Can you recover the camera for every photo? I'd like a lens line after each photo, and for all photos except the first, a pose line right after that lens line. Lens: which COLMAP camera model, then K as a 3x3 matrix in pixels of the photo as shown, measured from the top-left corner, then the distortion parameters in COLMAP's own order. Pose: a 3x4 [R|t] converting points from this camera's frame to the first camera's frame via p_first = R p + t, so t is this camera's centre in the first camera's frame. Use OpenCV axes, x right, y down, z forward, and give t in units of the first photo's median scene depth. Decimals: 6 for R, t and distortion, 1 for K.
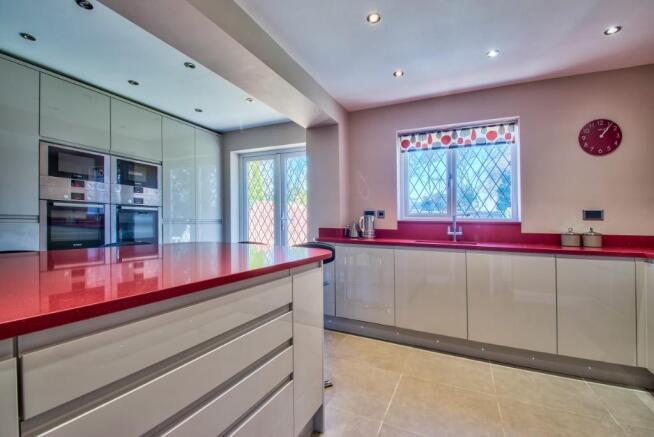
lens RADIAL K [[296.6, 0, 328.5], [0, 296.6, 219.1], [0, 0, 1]] dist [0.001468, -0.011876]
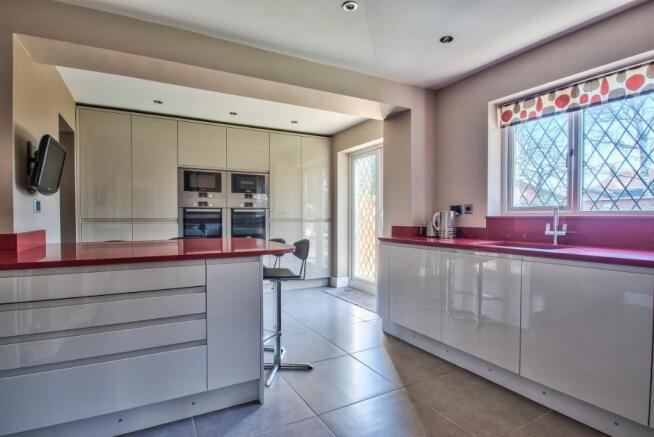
lens RADIAL K [[320.0, 0, 319.7], [0, 320.0, 224.7], [0, 0, 1]] dist [-0.025866, -0.004249]
pose [[0.823839, -0.004587, -0.566806, 0.343408], [0.019766, 0.999592, 0.020640, 0.000425], [0.566480, -0.028207, 0.823593, 0.050195]]
